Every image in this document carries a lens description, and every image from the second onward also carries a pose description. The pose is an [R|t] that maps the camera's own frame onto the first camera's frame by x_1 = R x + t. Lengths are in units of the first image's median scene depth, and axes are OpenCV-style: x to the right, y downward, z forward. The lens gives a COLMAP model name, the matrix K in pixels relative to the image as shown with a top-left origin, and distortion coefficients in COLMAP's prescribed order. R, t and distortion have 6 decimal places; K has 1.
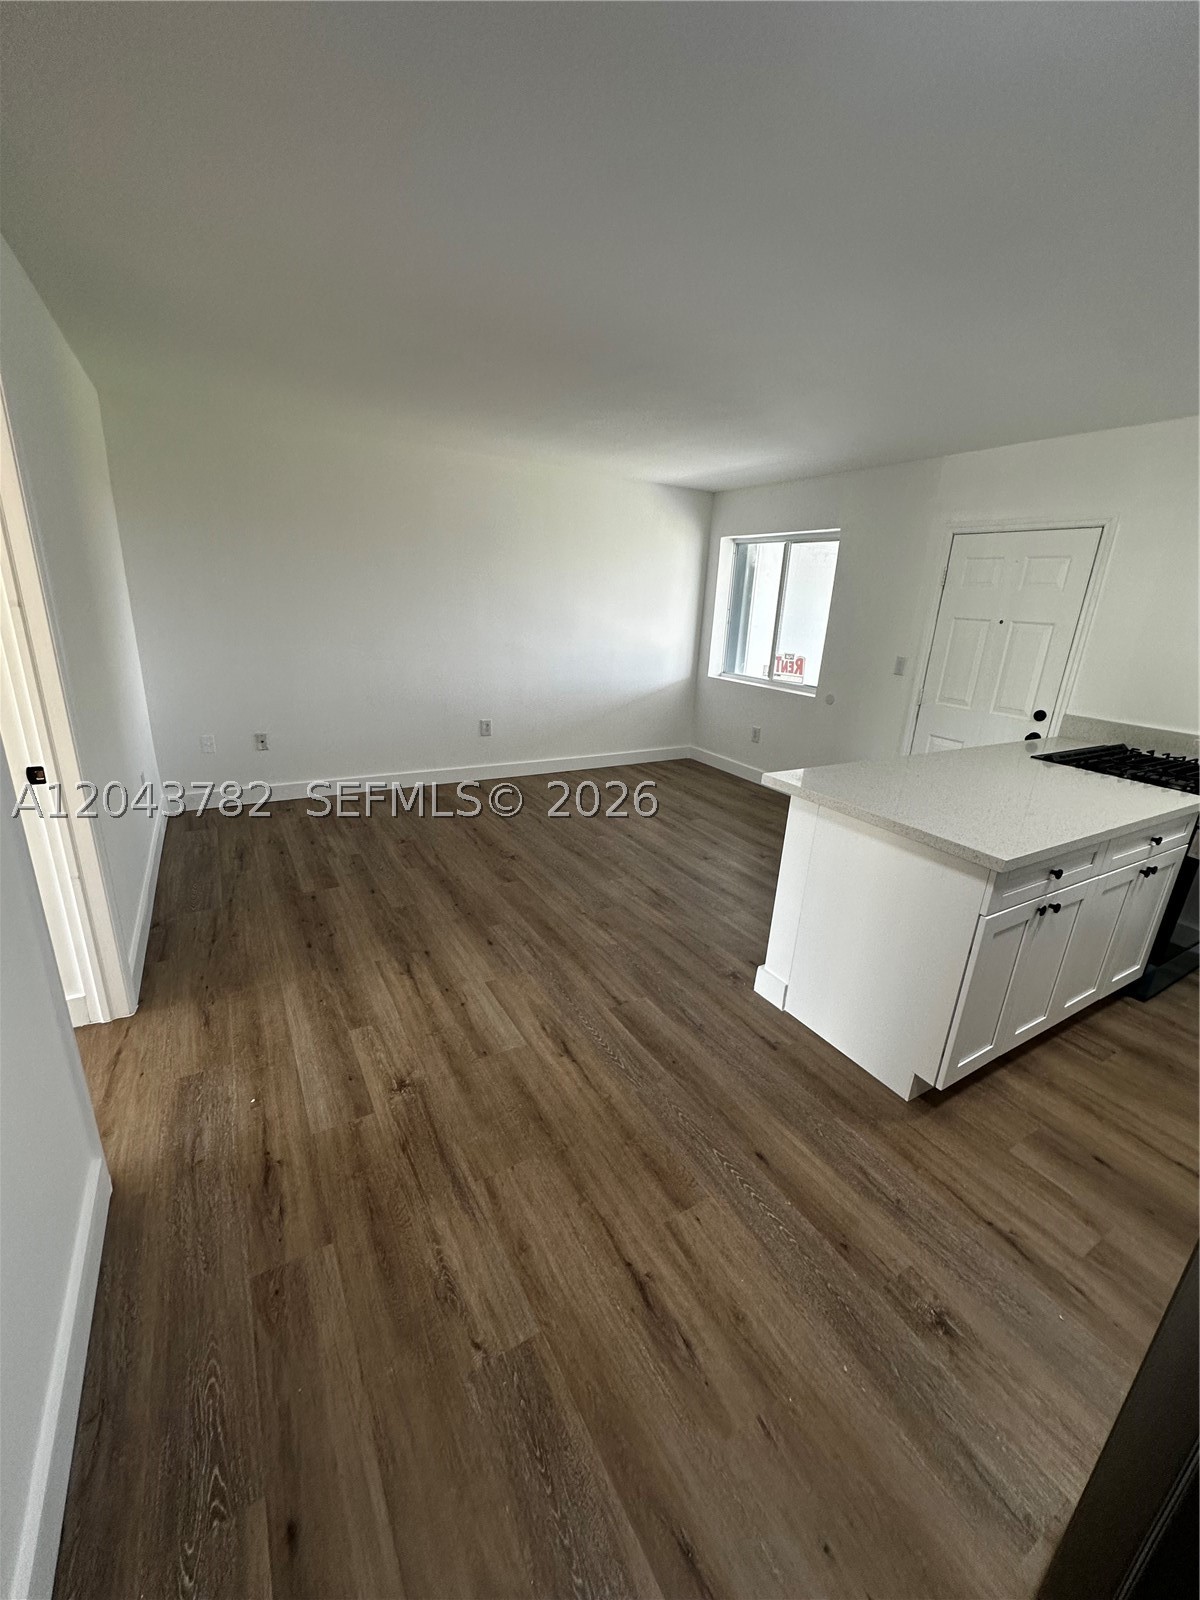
lens RADIAL K [[642.6, 0, 602.6], [0, 642.6, 799.7], [0, 0, 1]] dist [-0.002448, -0.000299]
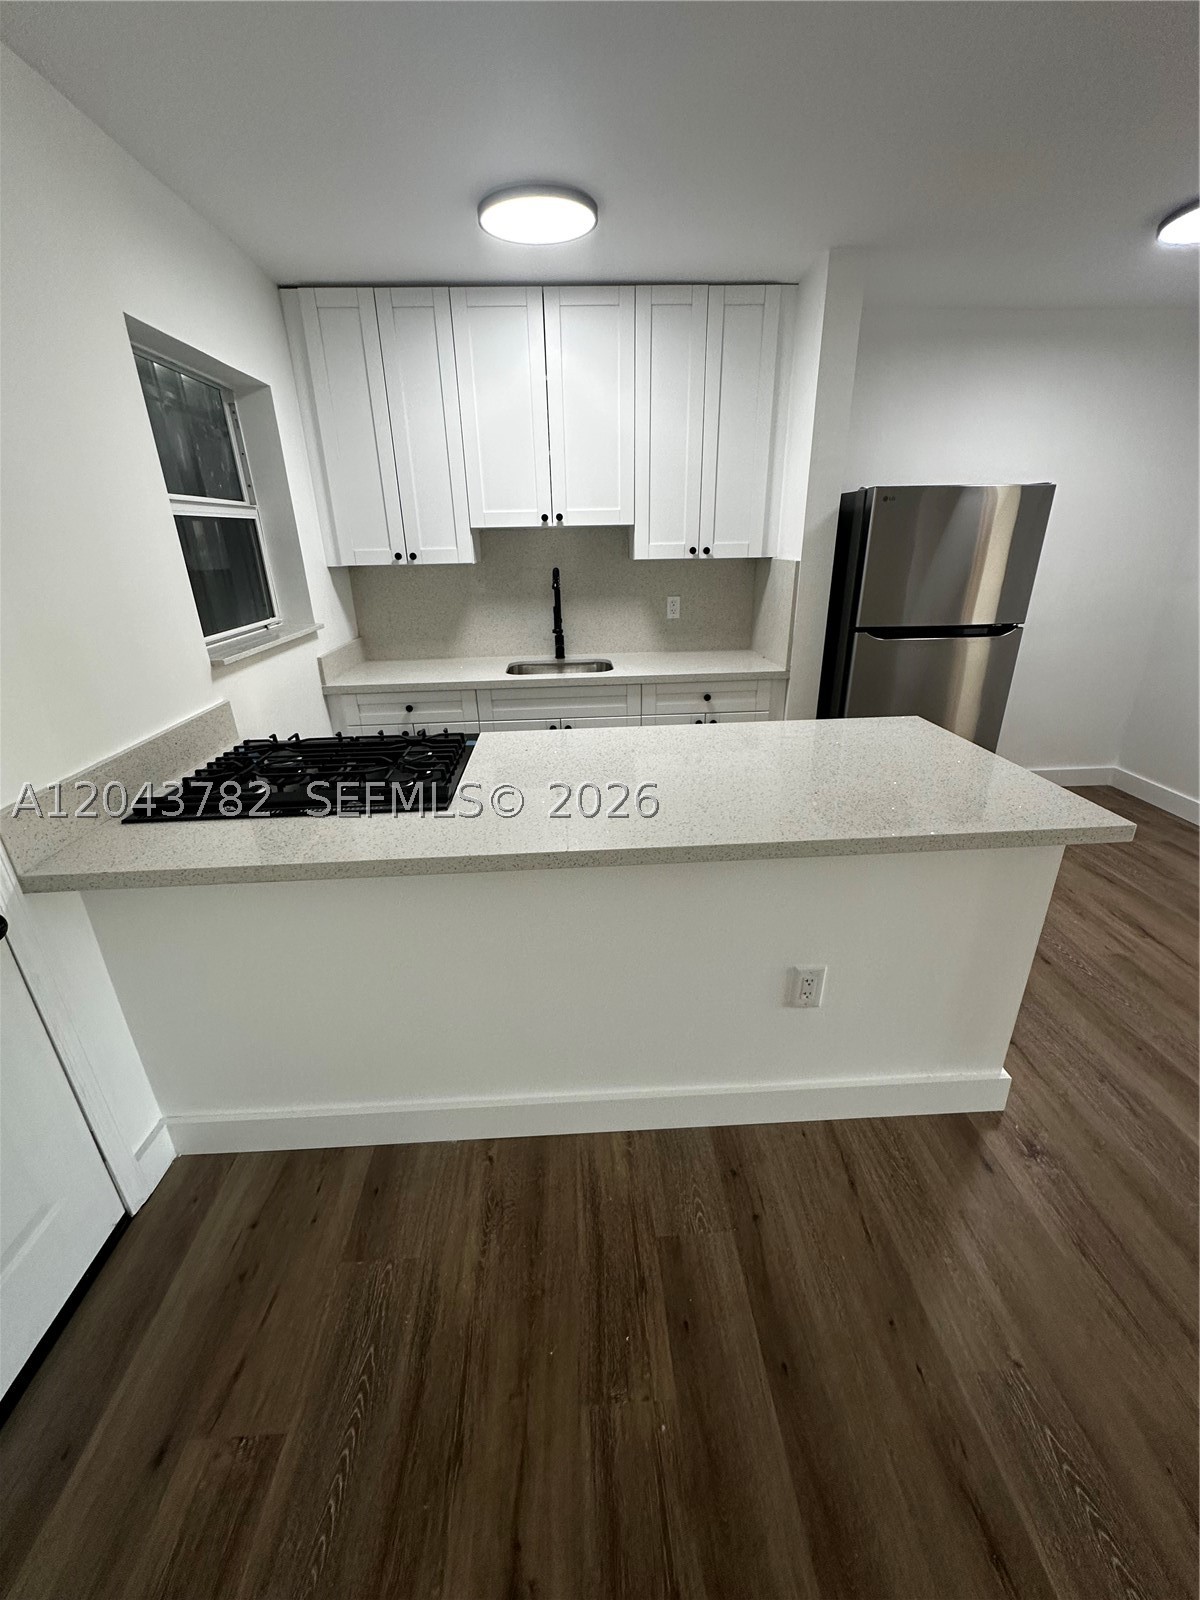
lens RADIAL K [[642.6, 0, 602.6], [0, 642.6, 799.7], [0, 0, 1]] dist [-0.002448, -0.000299]
pose [[-0.883461, -0.210180, 0.418714, 0.495121], [0.115864, 0.767945, 0.629949, -0.528390], [-0.453952, 0.605049, -0.654097, 1.802502]]
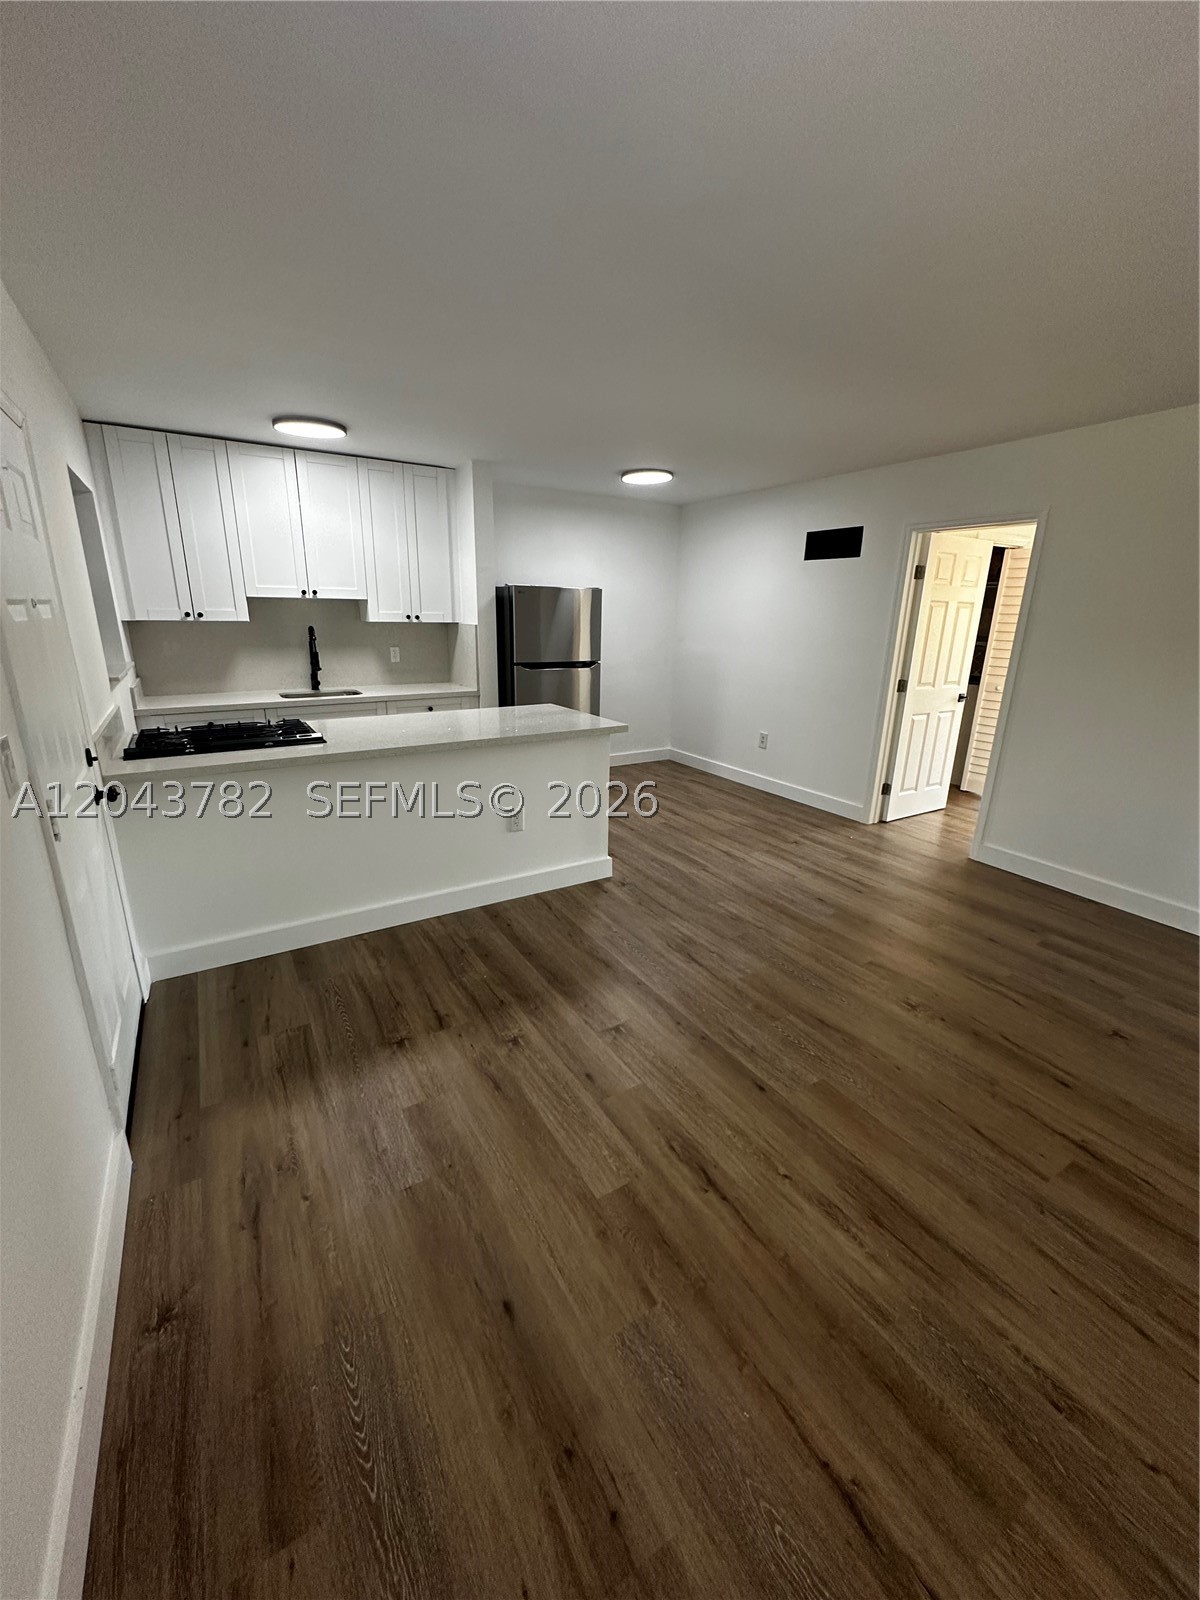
lens RADIAL K [[642.6, 0, 602.6], [0, 642.6, 799.7], [0, 0, 1]] dist [-0.002448, -0.000299]
pose [[-0.997442, -0.064136, -0.031556, 0.392413], [-0.070784, 0.824891, 0.560842, -0.801521], [-0.009940, 0.561641, -0.827321, 2.622838]]
